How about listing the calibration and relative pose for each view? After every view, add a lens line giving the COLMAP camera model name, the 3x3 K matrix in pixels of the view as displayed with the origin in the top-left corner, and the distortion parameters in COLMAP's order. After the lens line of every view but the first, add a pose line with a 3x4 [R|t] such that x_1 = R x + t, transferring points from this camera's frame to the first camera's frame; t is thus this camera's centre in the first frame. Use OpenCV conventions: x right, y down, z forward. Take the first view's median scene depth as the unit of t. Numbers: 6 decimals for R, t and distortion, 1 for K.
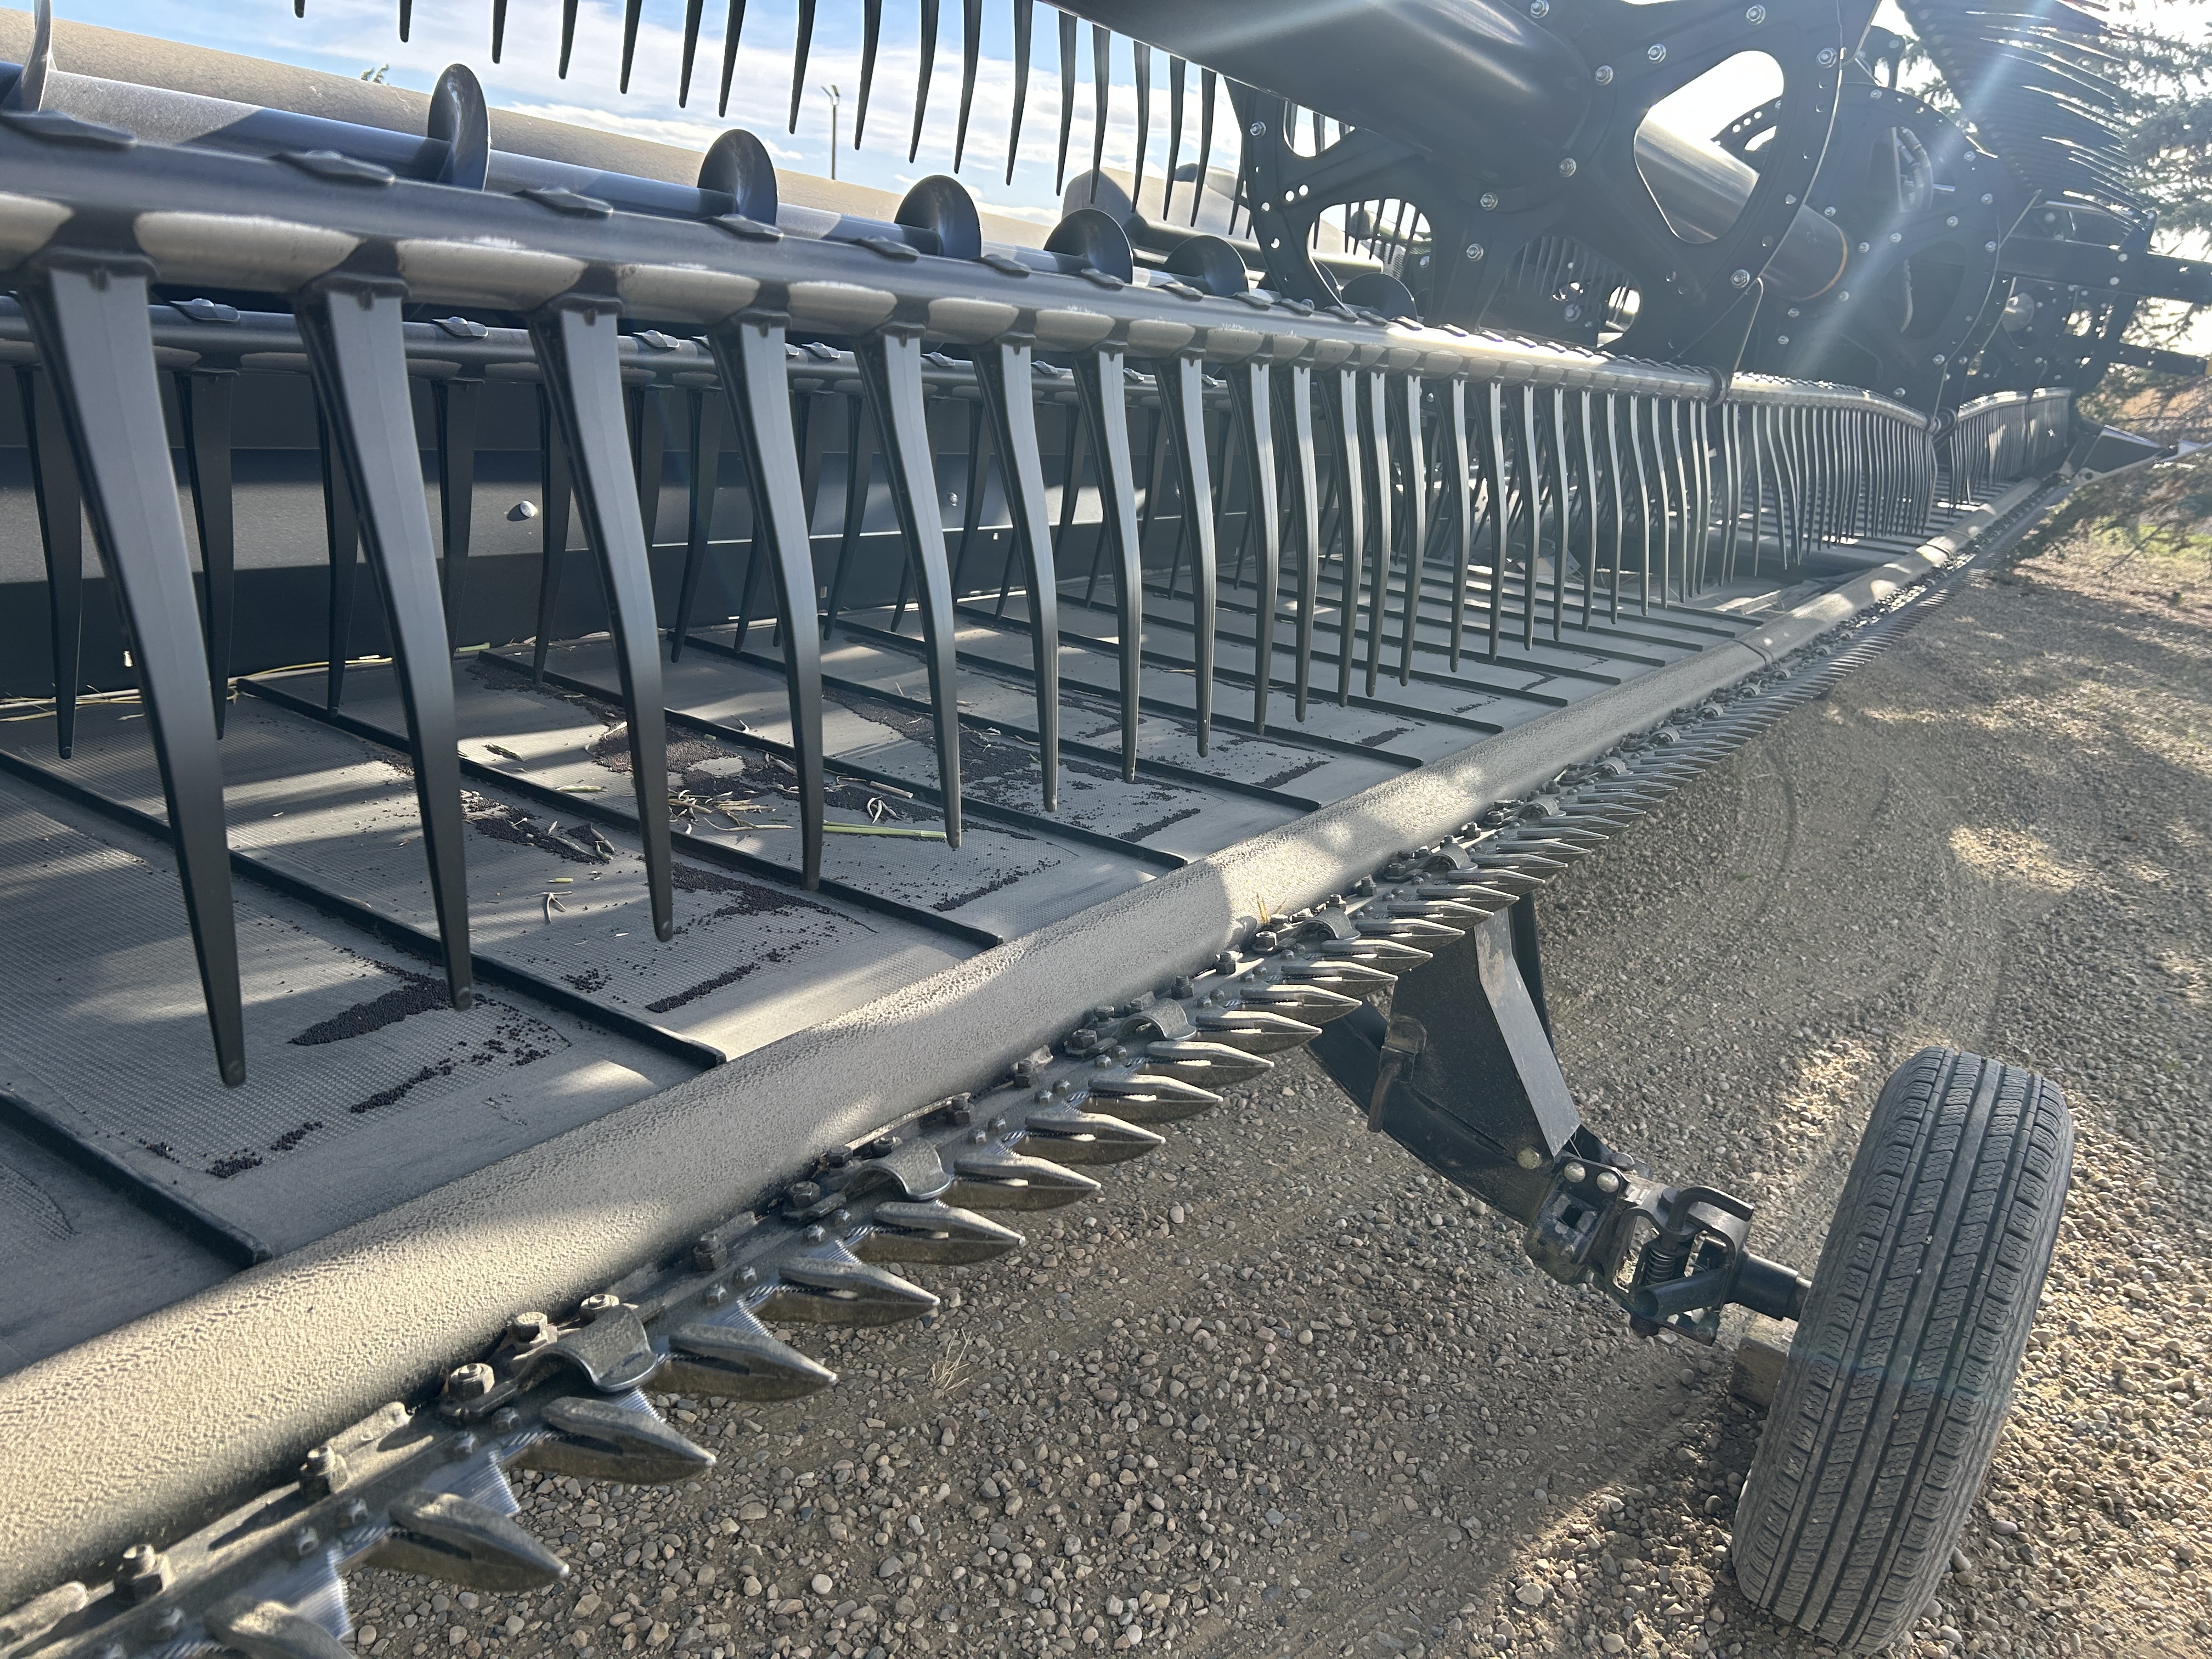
lens RADIAL K [[1657.9, 0, 1106.0], [0, 1657.9, 829.5], [0, 0, 1]] dist [0.000135, -0.002080]
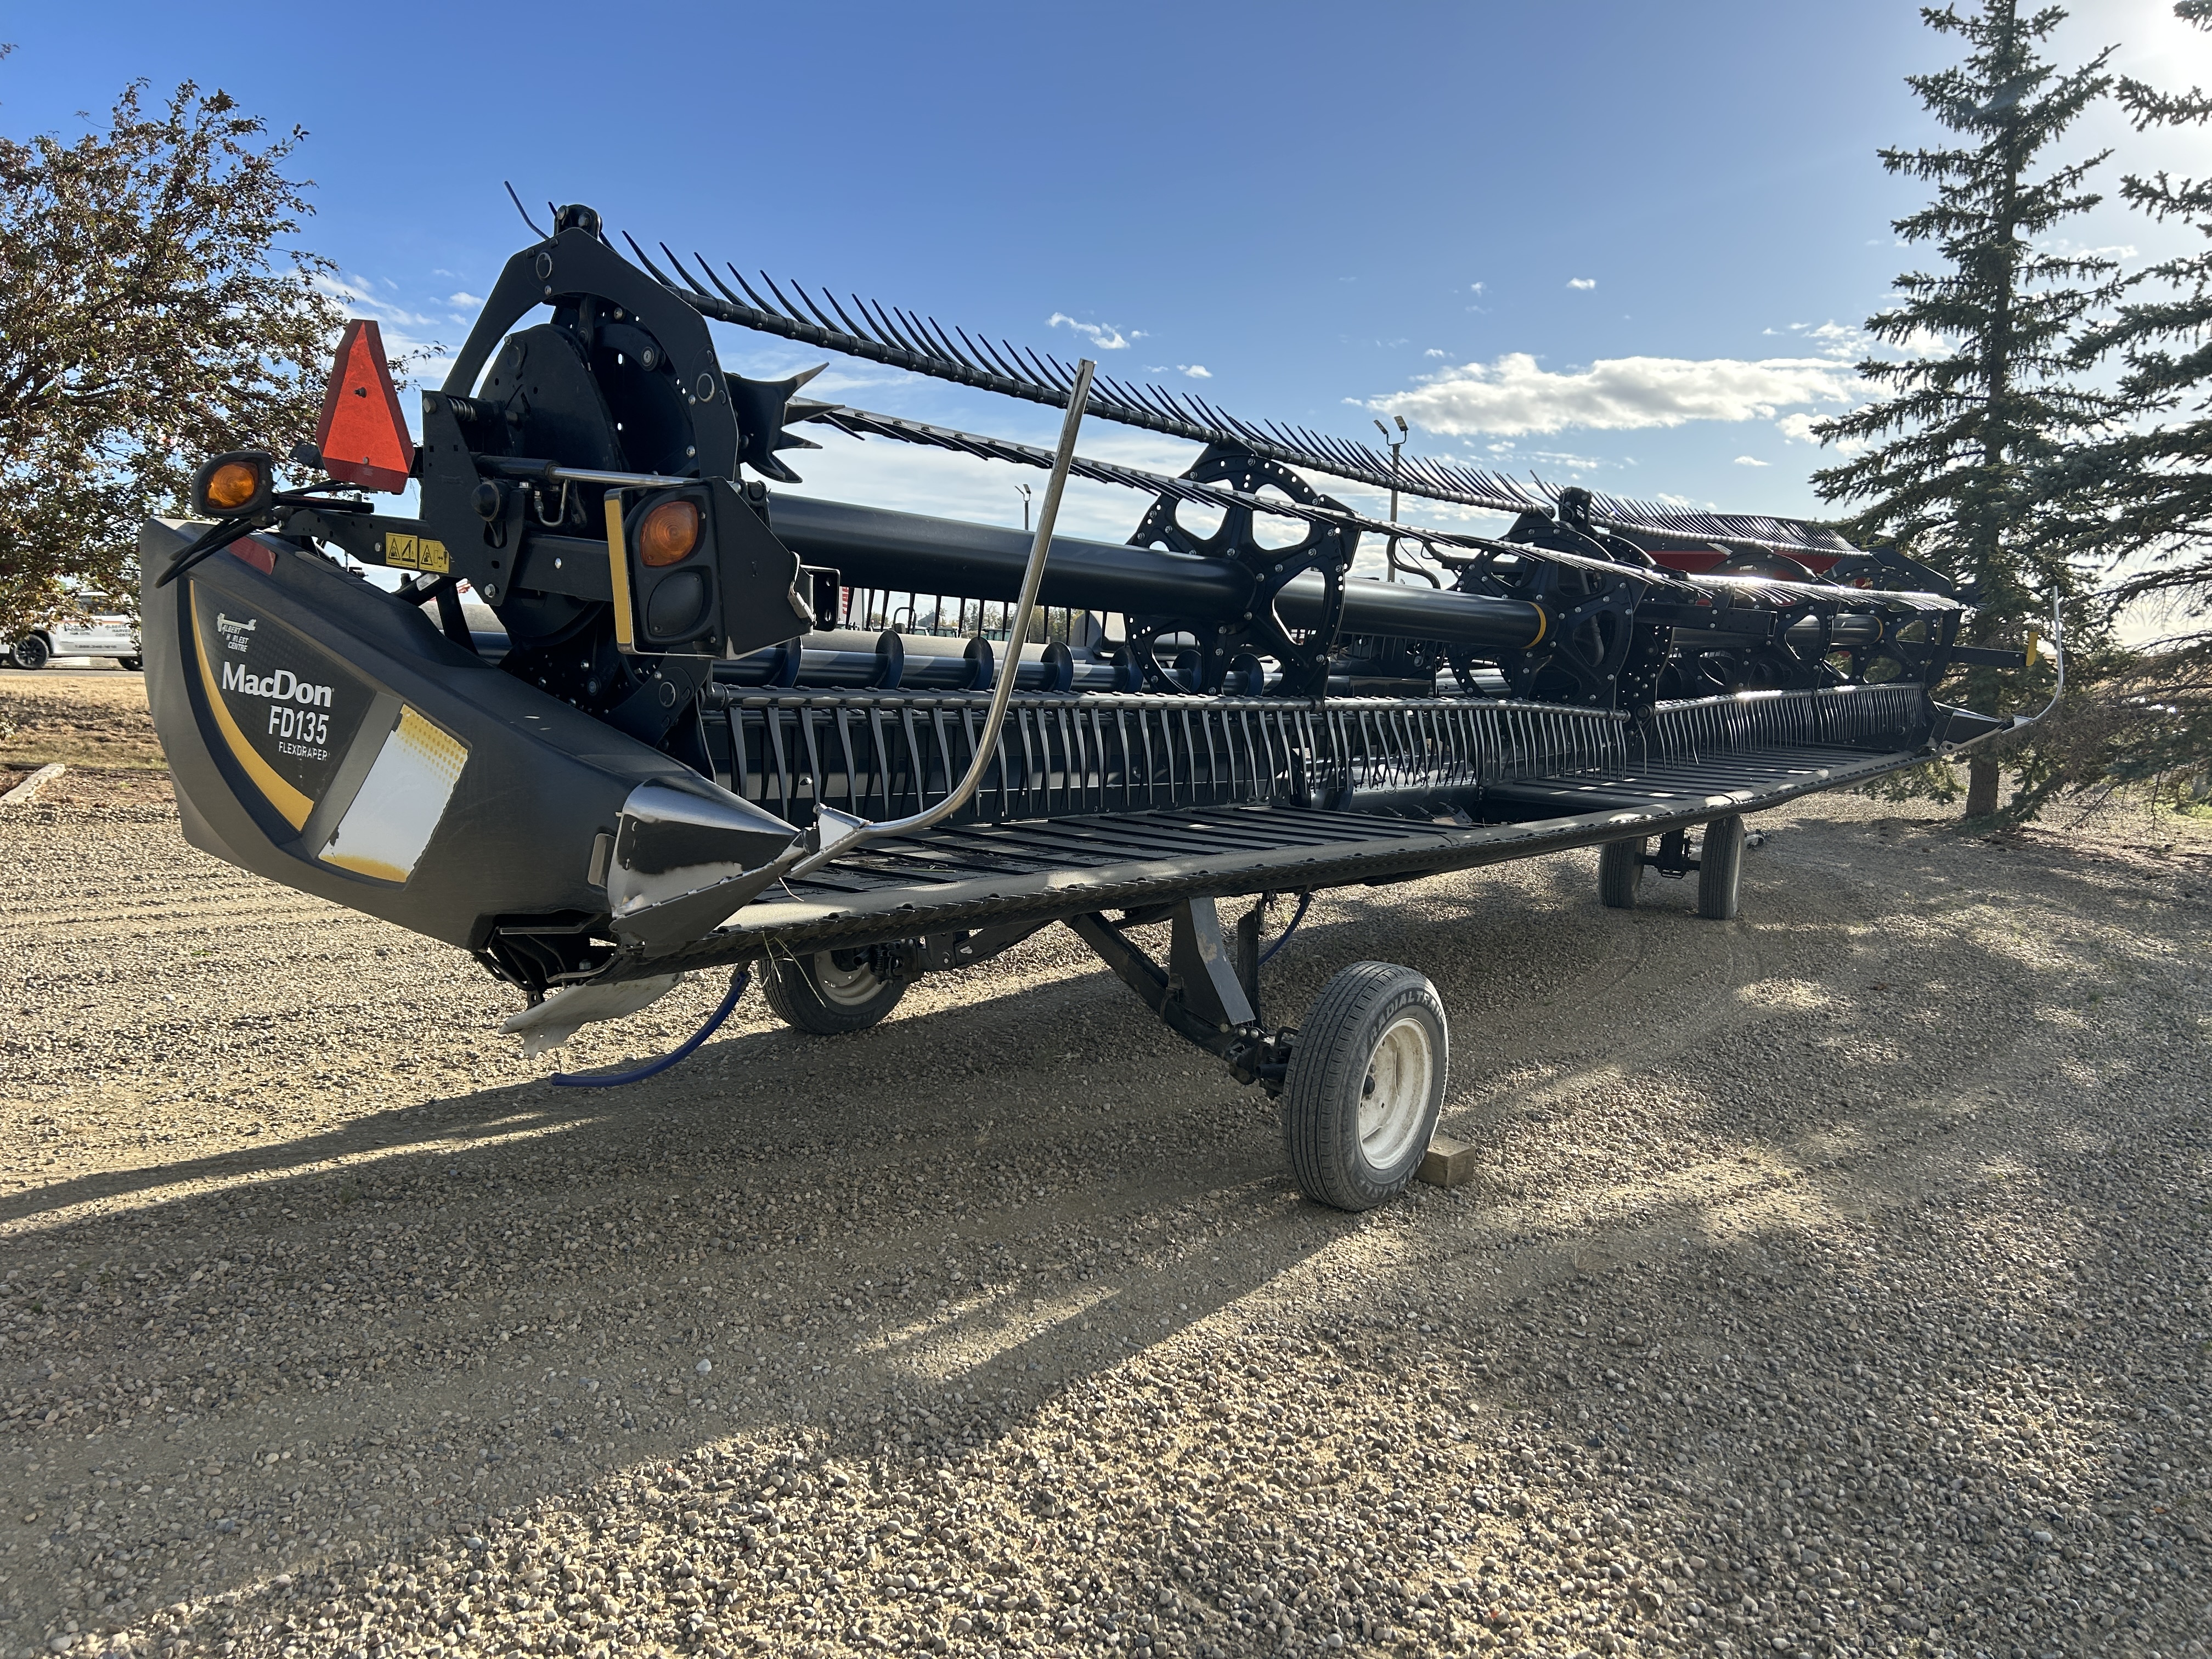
lens RADIAL K [[1520.1, 0, 1106.0], [0, 1520.1, 829.5], [0, 0, 1]] dist [-0.001290, -0.000365]
pose [[0.993605, -0.051006, -0.100738, 0.262564], [0.030465, 0.980171, -0.195797, 0.277949], [0.108728, 0.191476, 0.975456, -0.953448]]
